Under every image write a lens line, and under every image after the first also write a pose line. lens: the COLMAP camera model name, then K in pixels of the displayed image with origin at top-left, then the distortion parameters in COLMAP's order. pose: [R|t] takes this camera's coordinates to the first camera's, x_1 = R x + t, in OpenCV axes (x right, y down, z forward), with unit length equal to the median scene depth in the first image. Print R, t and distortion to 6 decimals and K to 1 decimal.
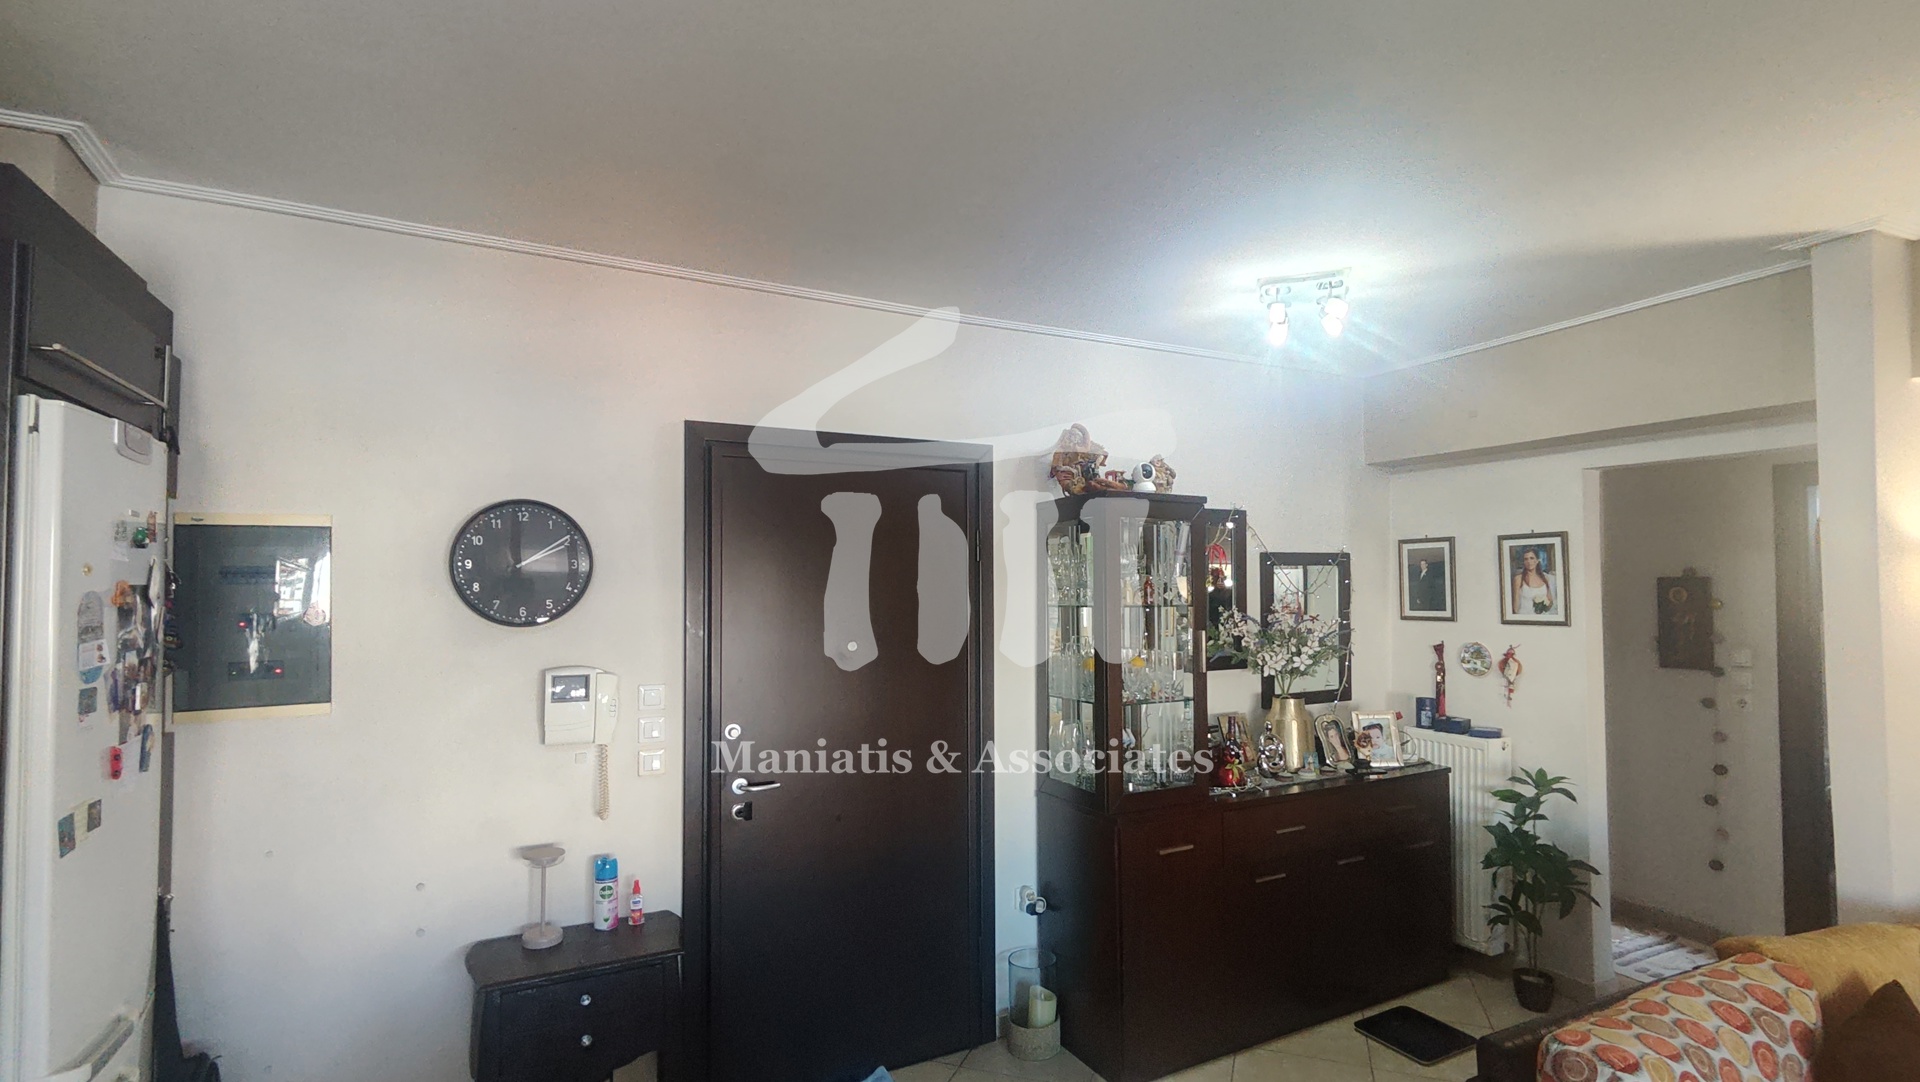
lens RADIAL K [[866.6, 0, 972.5], [0, 866.6, 578.7], [0, 0, 1]] dist [0.003883, -0.000626]
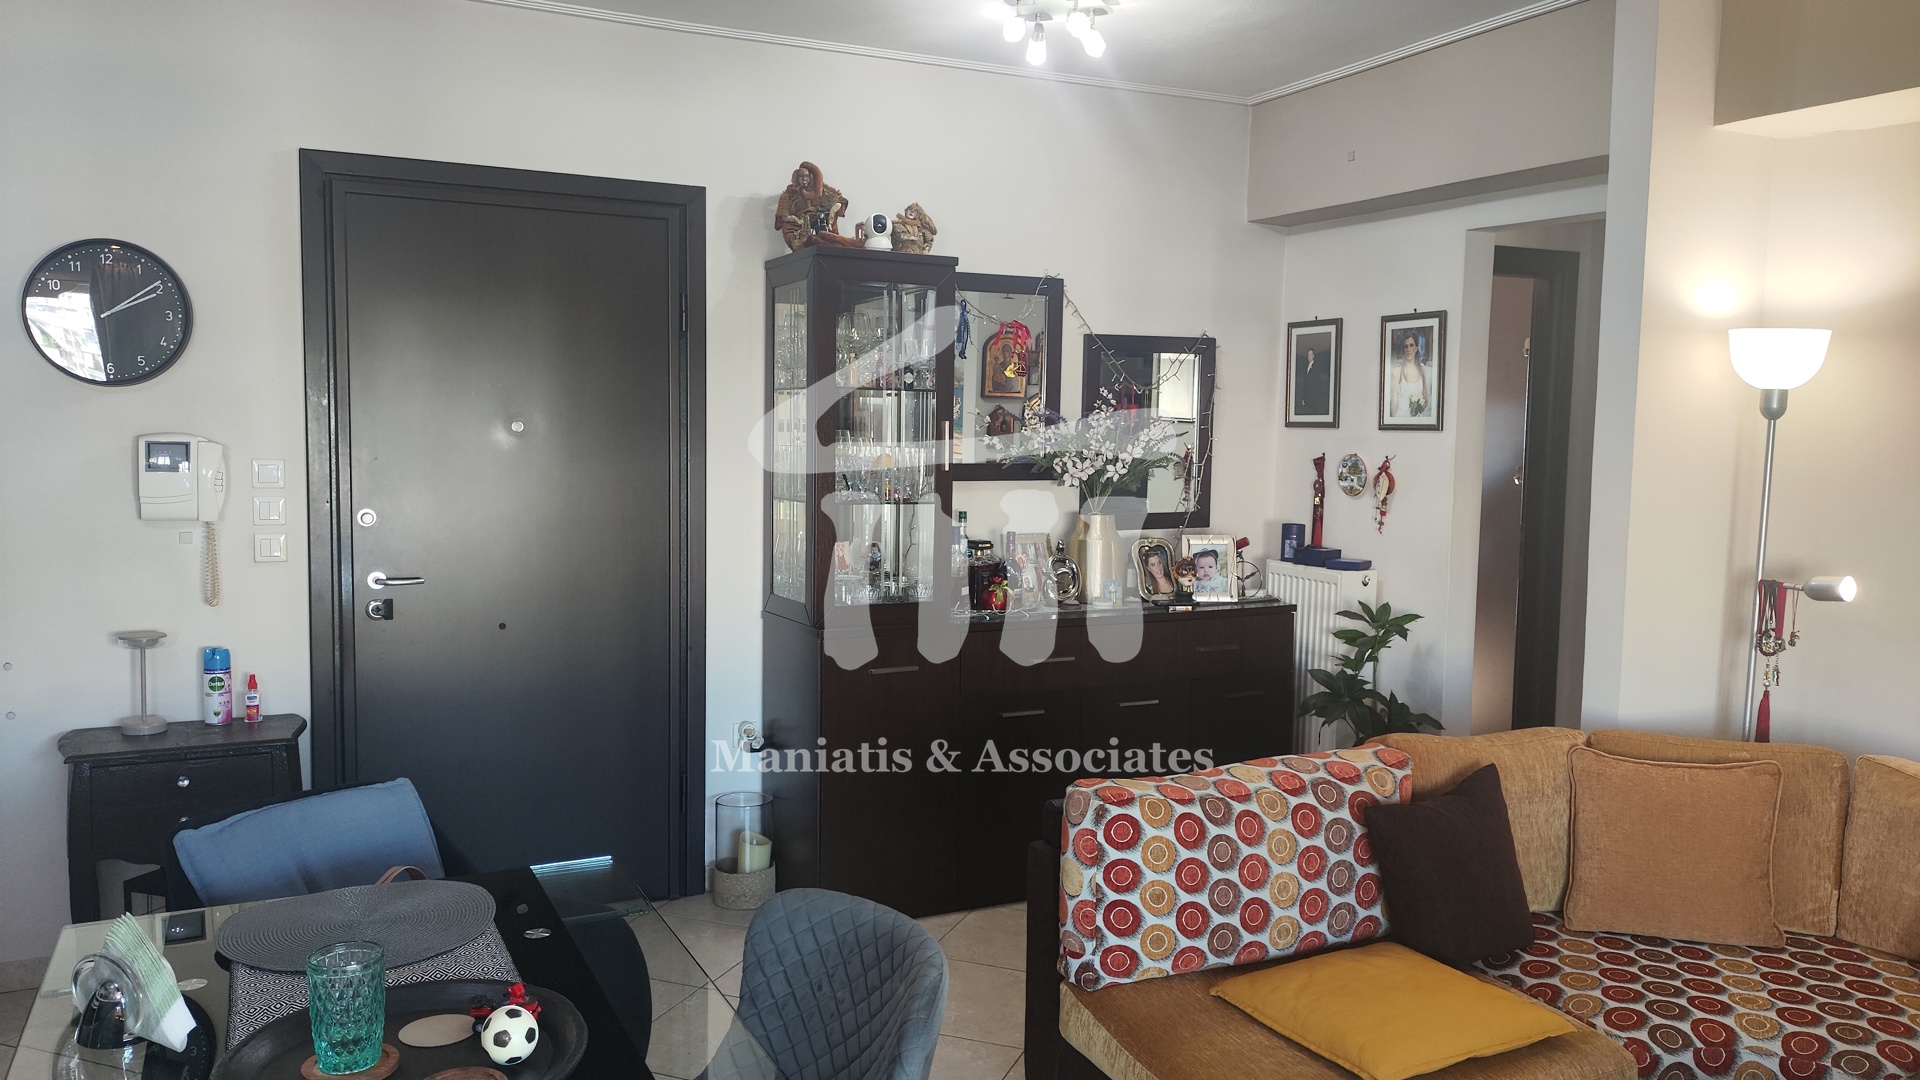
lens RADIAL K [[1388.1, 0, 958.1], [0, 1388.1, 547.1], [0, 0, 1]] dist [0.052056, -0.052649]
pose [[0.999644, 0.022368, -0.014545, 0.256786], [-0.020756, 0.994479, 0.102866, 0.037436], [0.016765, -0.102528, 0.994589, -0.296566]]
